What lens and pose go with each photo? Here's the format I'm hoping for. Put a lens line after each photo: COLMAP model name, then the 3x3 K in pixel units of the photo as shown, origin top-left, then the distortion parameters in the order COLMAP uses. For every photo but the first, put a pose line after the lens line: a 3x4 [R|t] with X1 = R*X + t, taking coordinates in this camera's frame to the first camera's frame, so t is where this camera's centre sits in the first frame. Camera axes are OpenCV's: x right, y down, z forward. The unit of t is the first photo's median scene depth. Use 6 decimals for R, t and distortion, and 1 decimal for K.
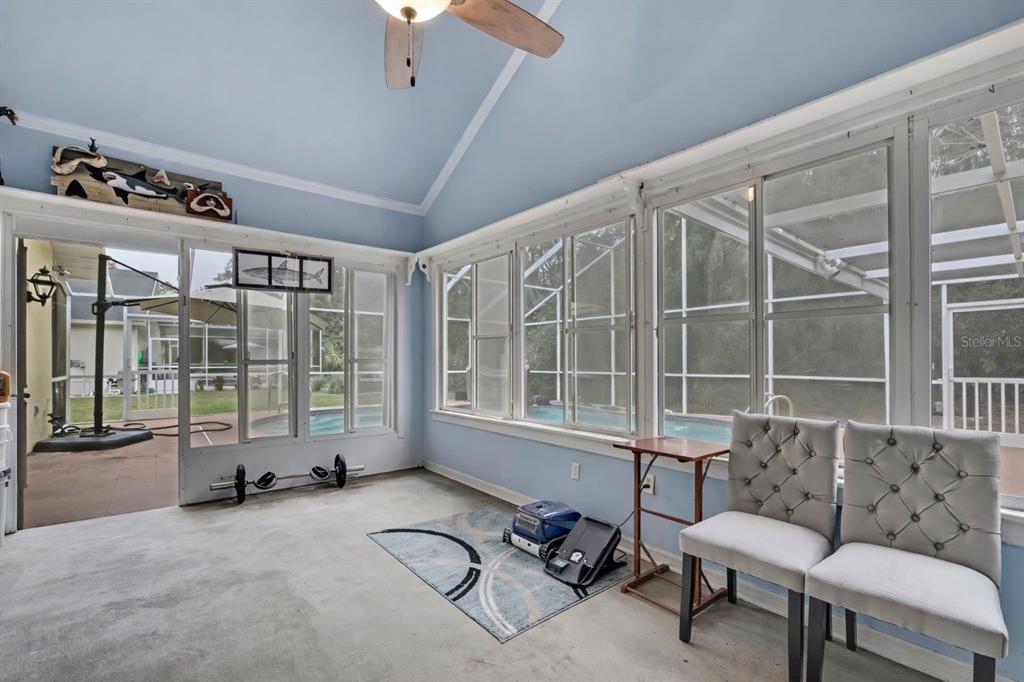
lens RADIAL K [[454.8, 0, 516.0], [0, 454.8, 363.5], [0, 0, 1]] dist [-0.003086, -0.000559]
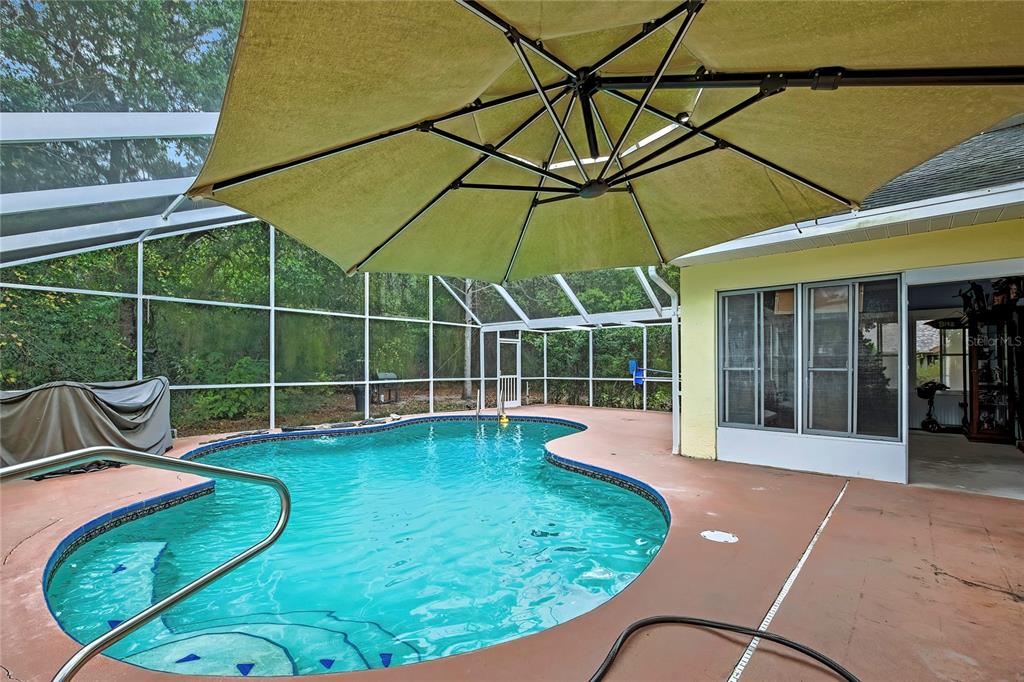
lens RADIAL K [[454.8, 0, 516.0], [0, 454.8, 363.5], [0, 0, 1]] dist [-0.003086, -0.000559]
pose [[-0.160334, 0.006688, 0.987040, -1.840798], [0.007116, 0.999959, -0.005620, -0.019442], [-0.987037, 0.006123, -0.160375, 2.261124]]
